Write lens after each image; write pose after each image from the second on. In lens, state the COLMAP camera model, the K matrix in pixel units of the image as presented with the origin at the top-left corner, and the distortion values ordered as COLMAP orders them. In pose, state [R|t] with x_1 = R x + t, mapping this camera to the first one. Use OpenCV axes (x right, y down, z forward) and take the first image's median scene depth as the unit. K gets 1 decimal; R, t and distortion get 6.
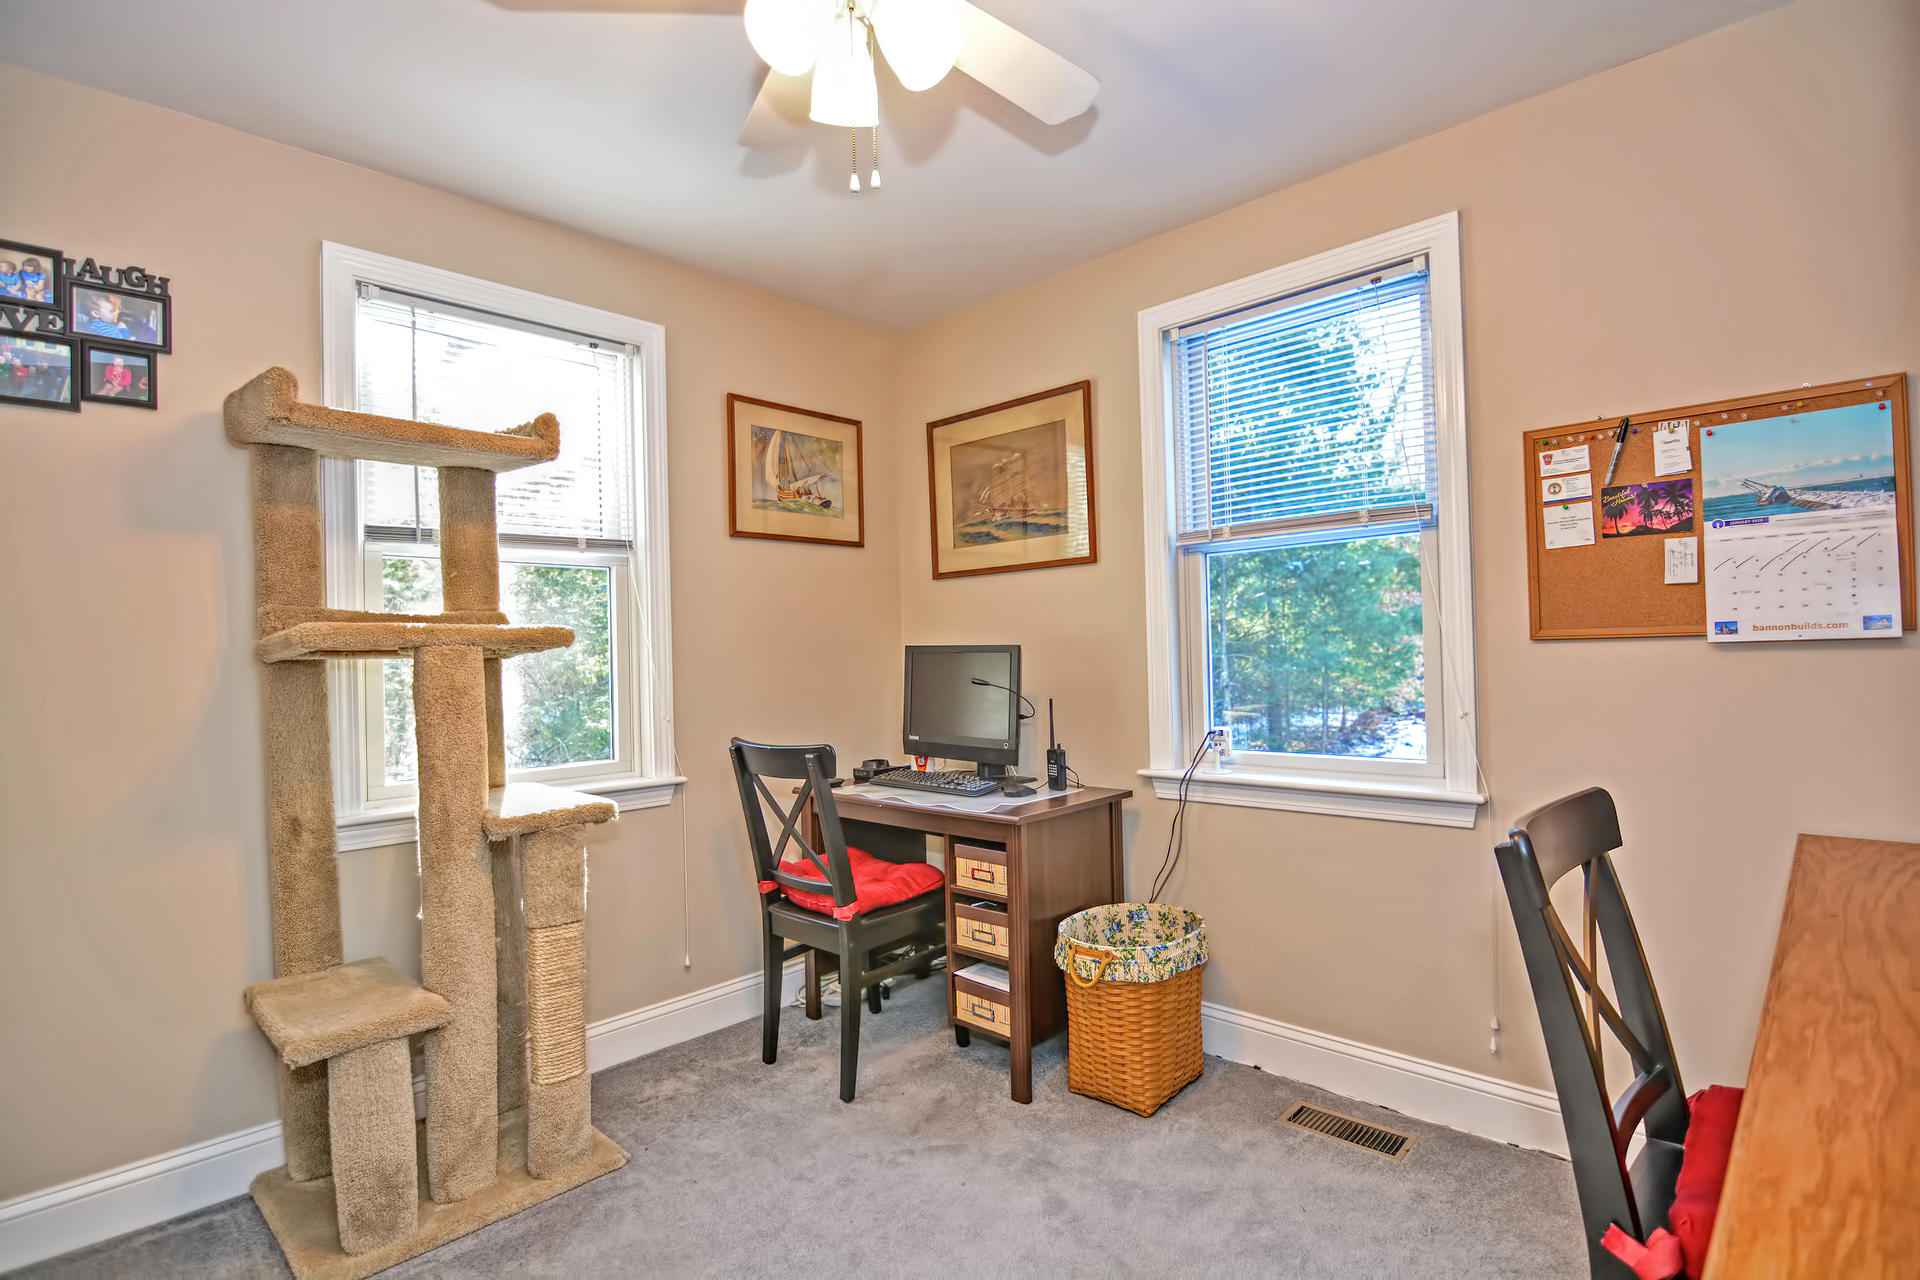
lens RADIAL K [[931.2, 0, 965.0], [0, 931.2, 650.4], [0, 0, 1]] dist [-0.001593, -0.013120]
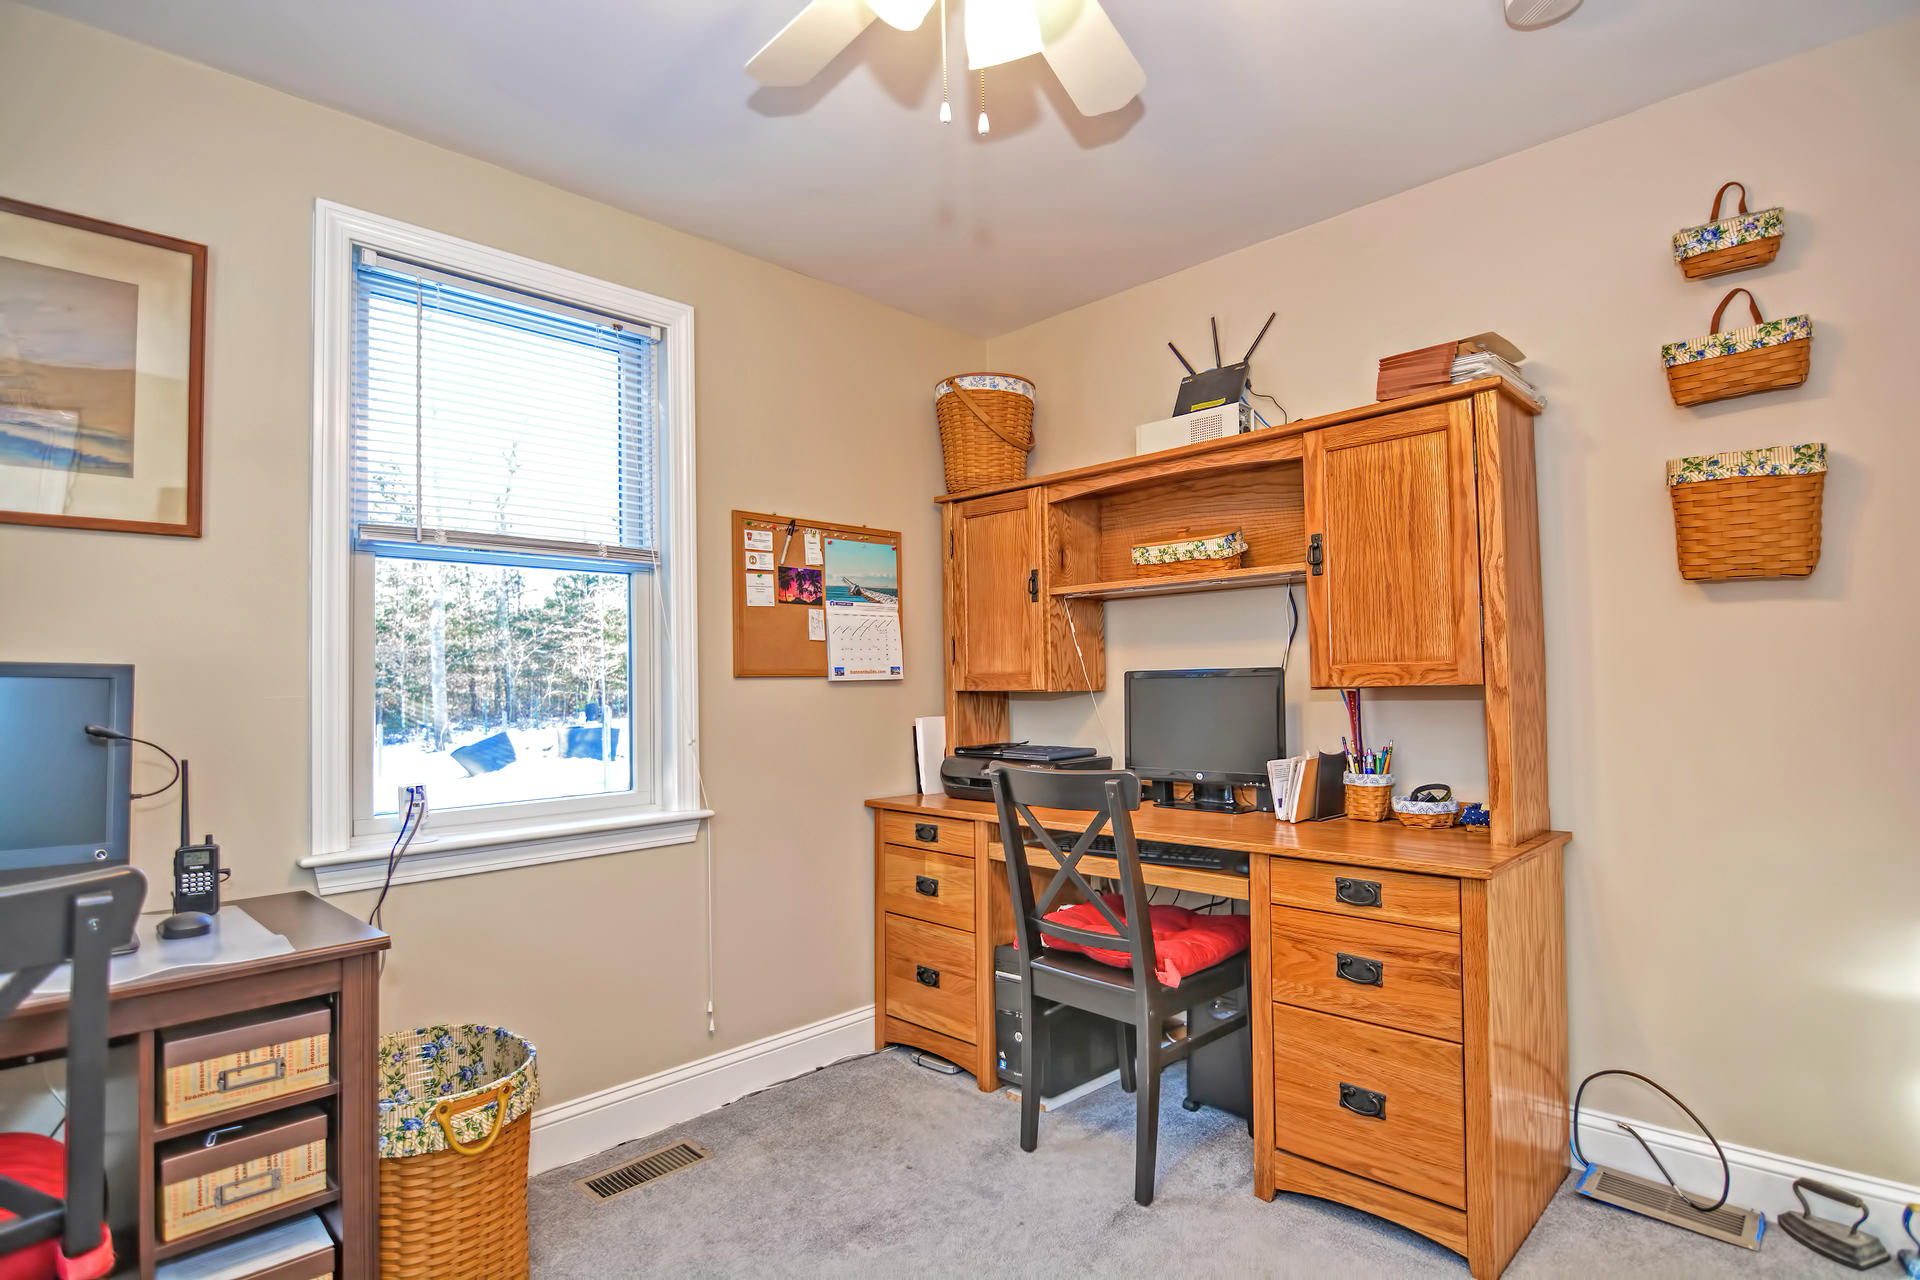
lens RADIAL K [[997.2, 0, 959.1], [0, 997.2, 646.0], [0, 0, 1]] dist [-0.017056, -0.001620]
pose [[-0.007660, 0.067202, 0.997710, -0.750538], [0.016457, 0.997613, -0.067069, 0.042831], [-0.999835, 0.015905, -0.008748, 0.743169]]
